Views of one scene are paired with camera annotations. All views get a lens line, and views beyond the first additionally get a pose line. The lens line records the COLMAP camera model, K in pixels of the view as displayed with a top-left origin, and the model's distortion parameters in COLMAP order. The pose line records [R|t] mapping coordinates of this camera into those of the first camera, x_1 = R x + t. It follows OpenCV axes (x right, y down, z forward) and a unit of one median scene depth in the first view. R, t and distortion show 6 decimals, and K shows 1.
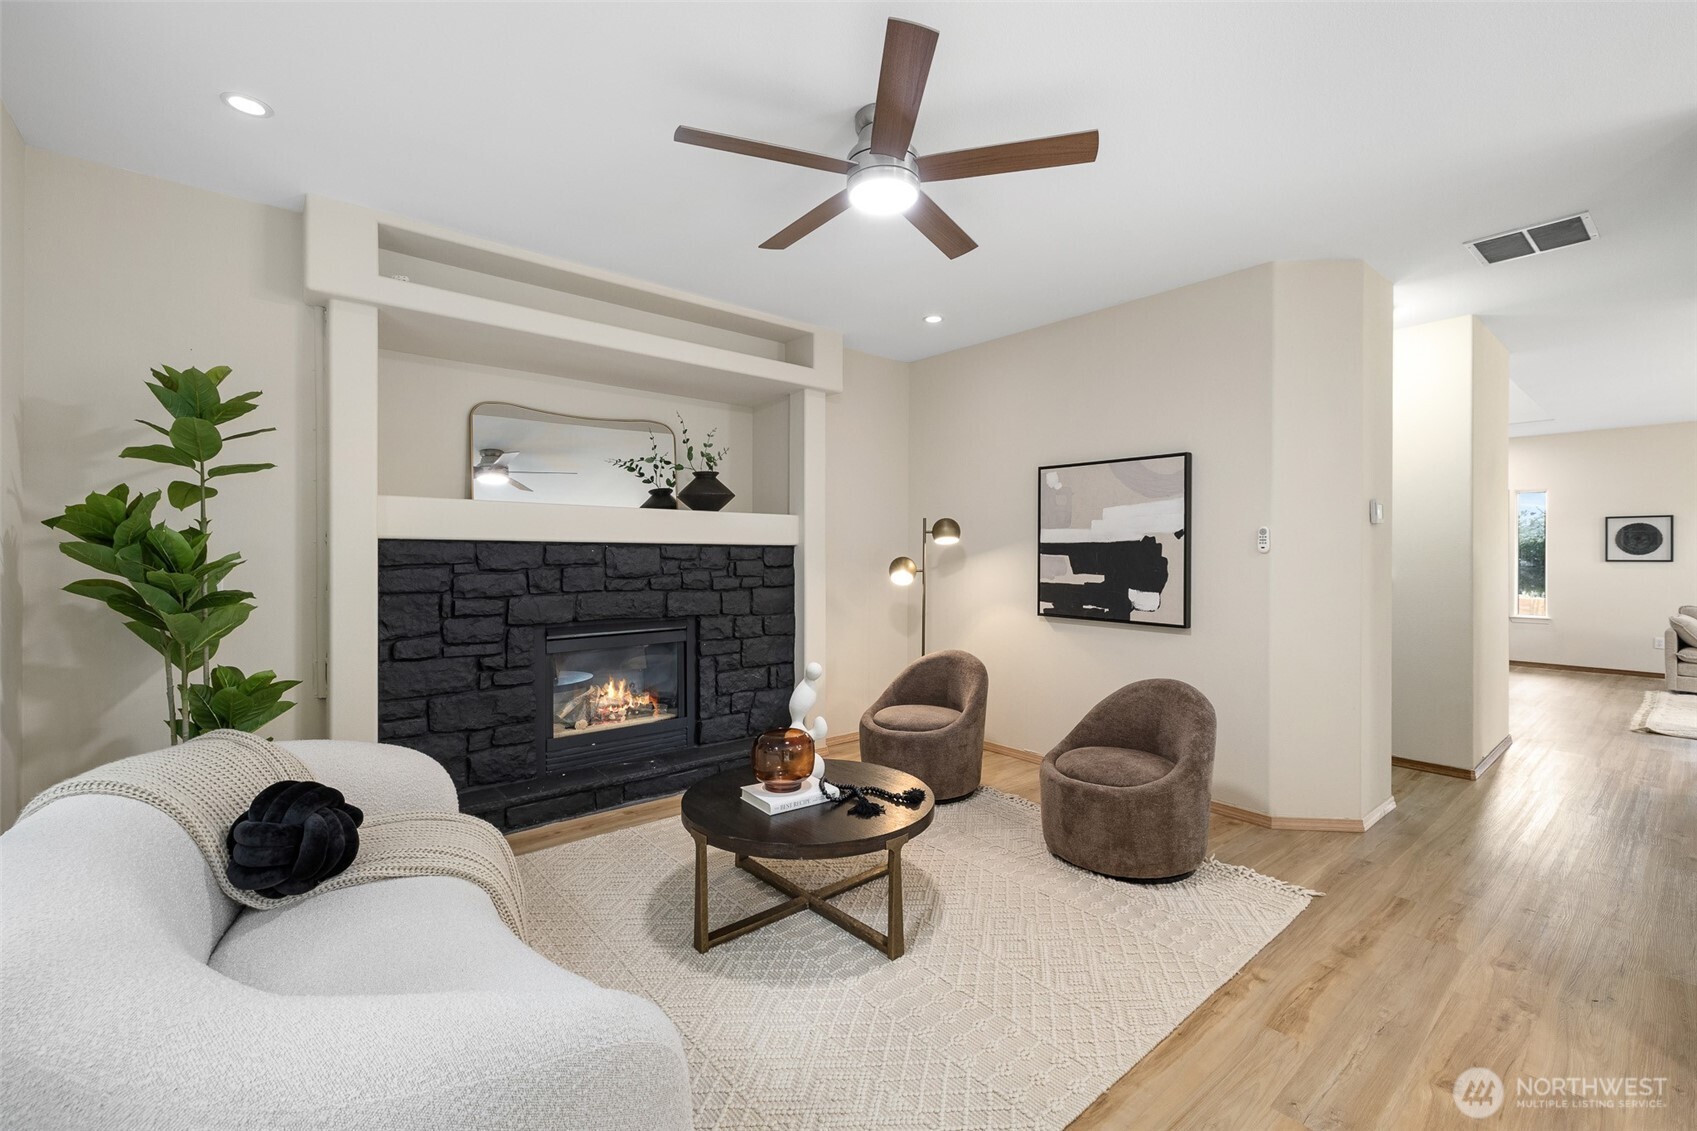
lens RADIAL K [[715.8, 0, 851.6], [0, 715.8, 555.3], [0, 0, 1]] dist [0.002397, 0.000051]
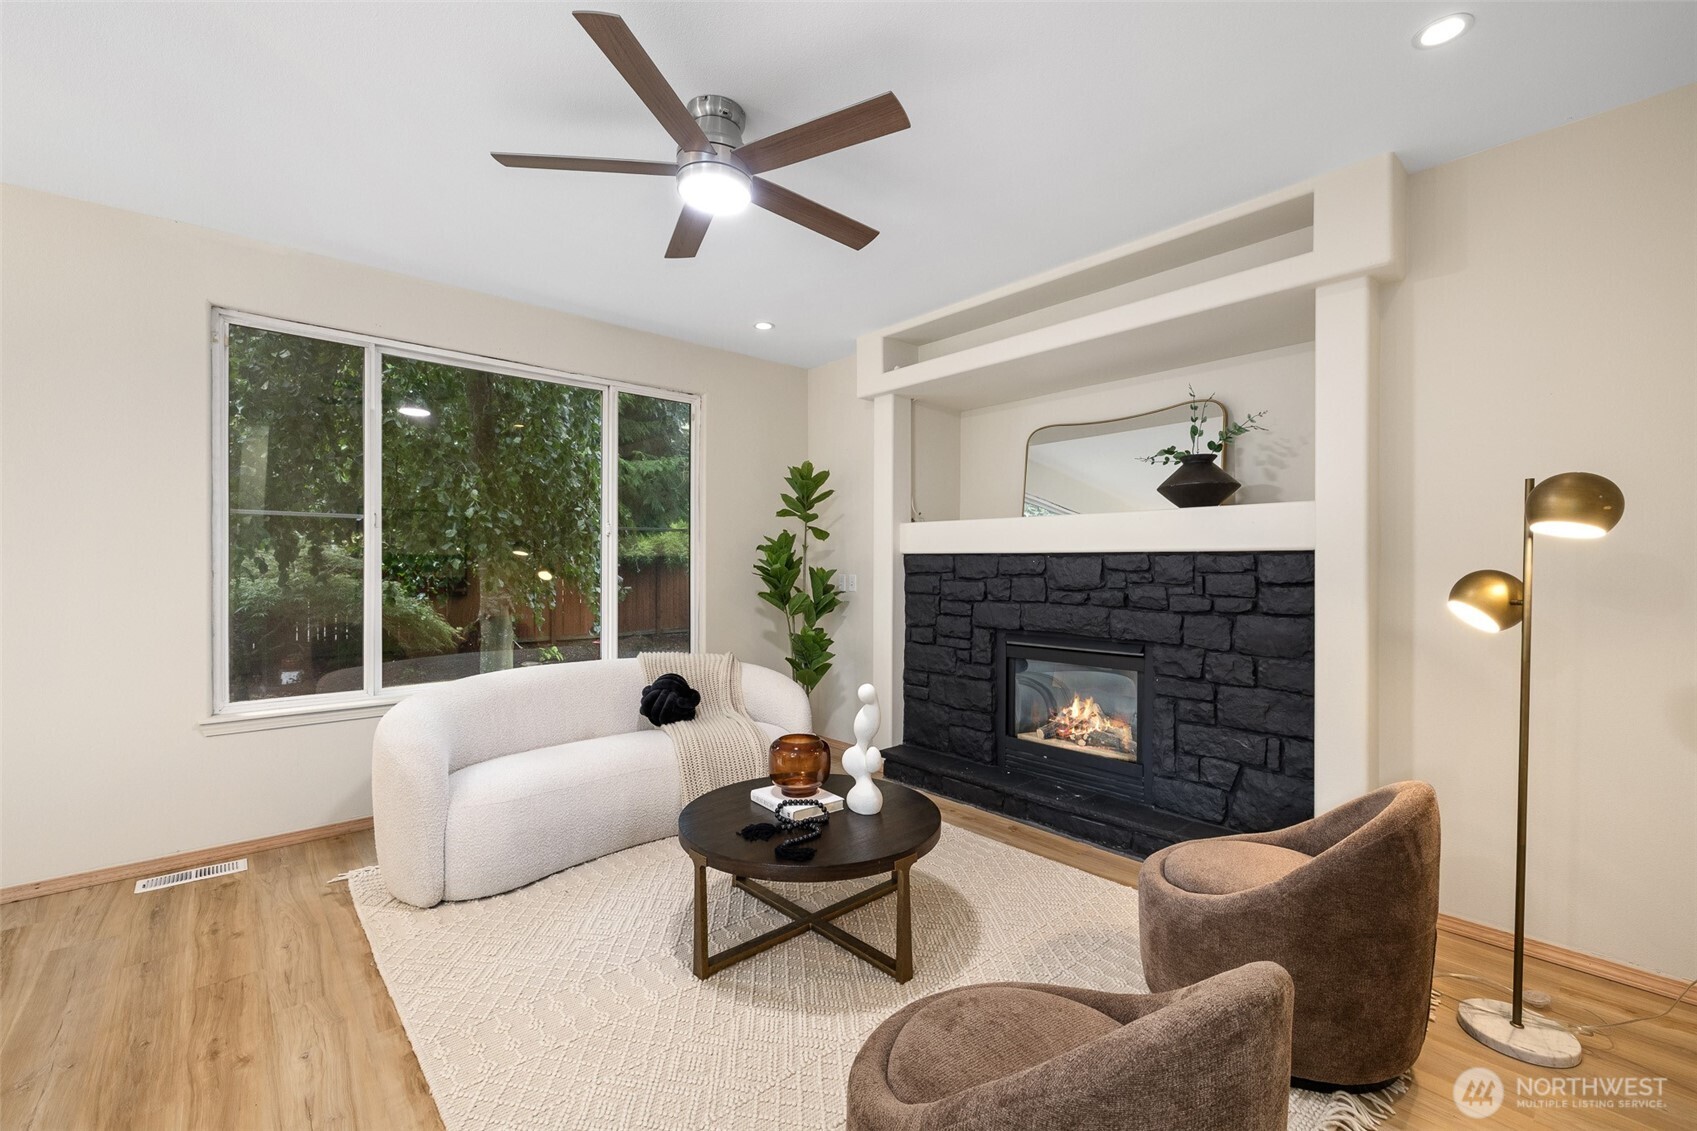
lens RADIAL K [[715.8, 0, 852.5], [0, 715.8, 571.0], [0, 0, 1]] dist [0.002397, 0.000051]
pose [[0.024240, 0.006468, -0.999685, 0.603738], [-0.003254, 0.999974, 0.006391, 0.001416], [0.999701, 0.003098, 0.024260, 0.688050]]
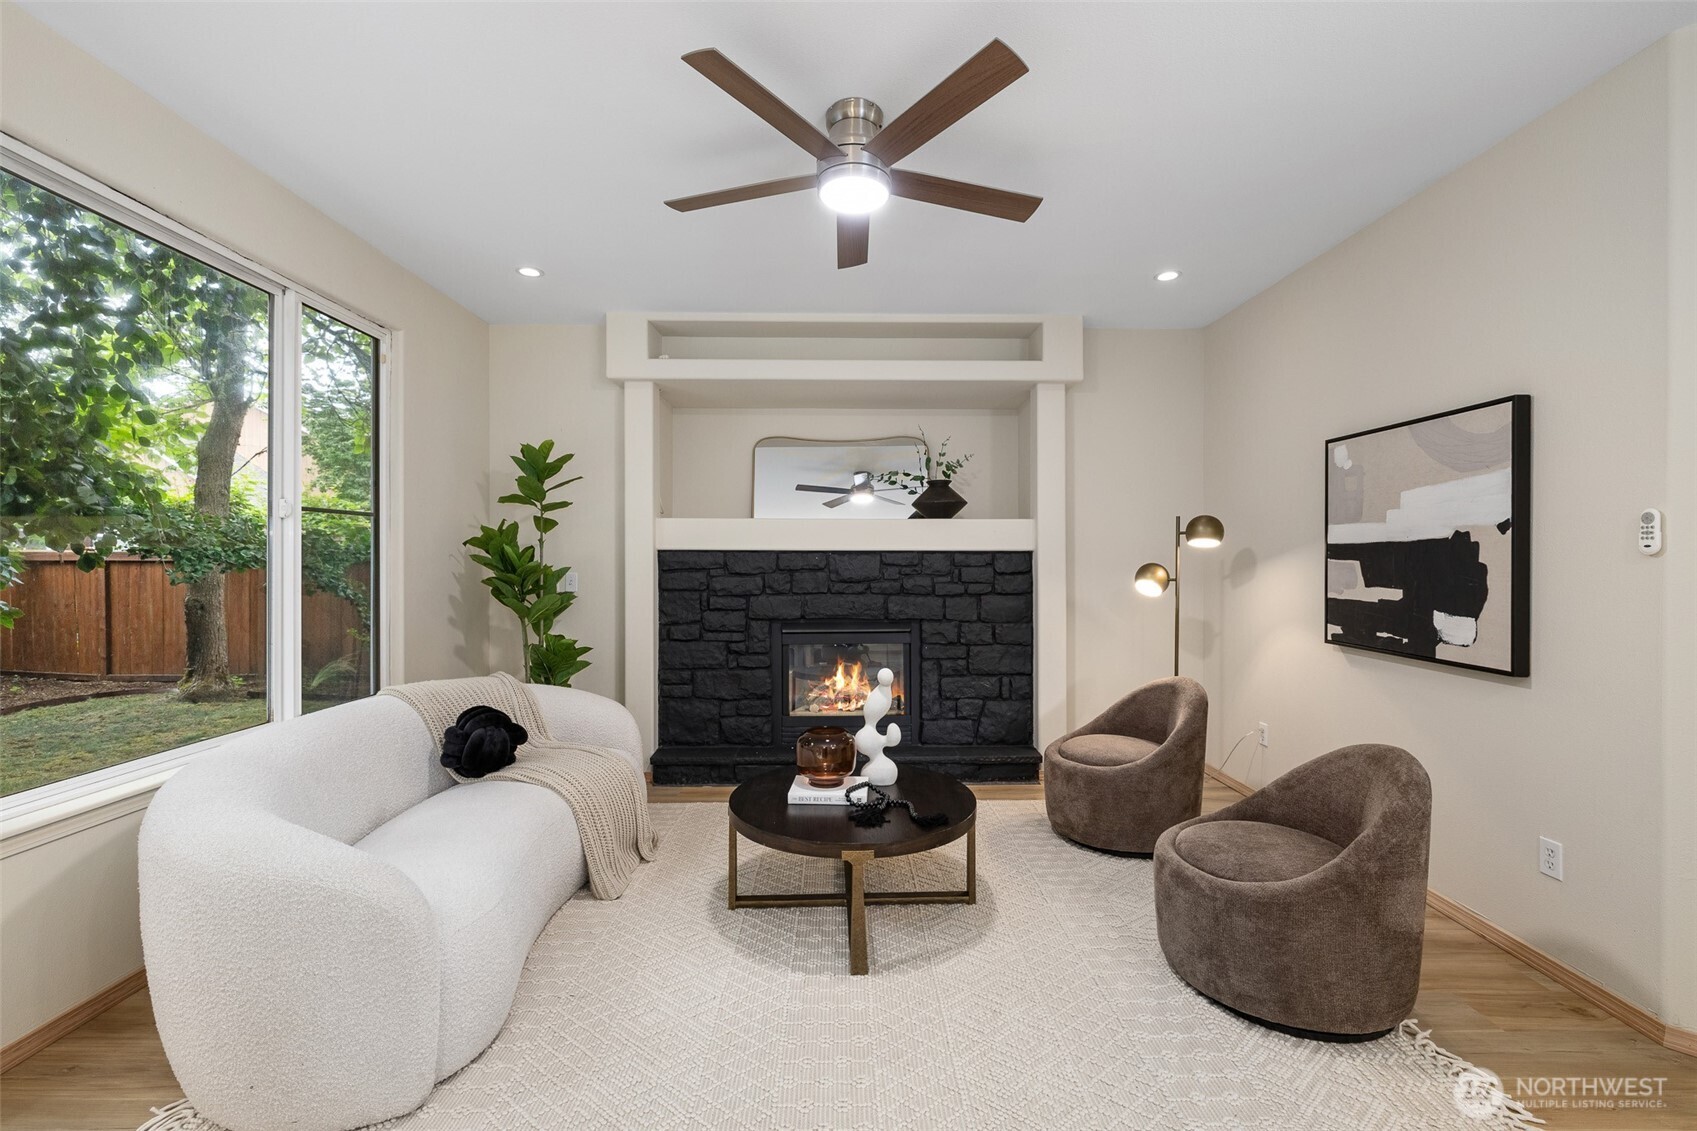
lens RADIAL K [[715.8, 0, 854.0], [0, 715.8, 562.2], [0, 0, 1]] dist [0.002397, 0.000051]
pose [[0.774213, -0.001620, -0.632923, 0.392333], [0.002046, 0.999998, -0.000056, 0.000542], [0.632922, -0.001252, 0.774215, 0.140945]]
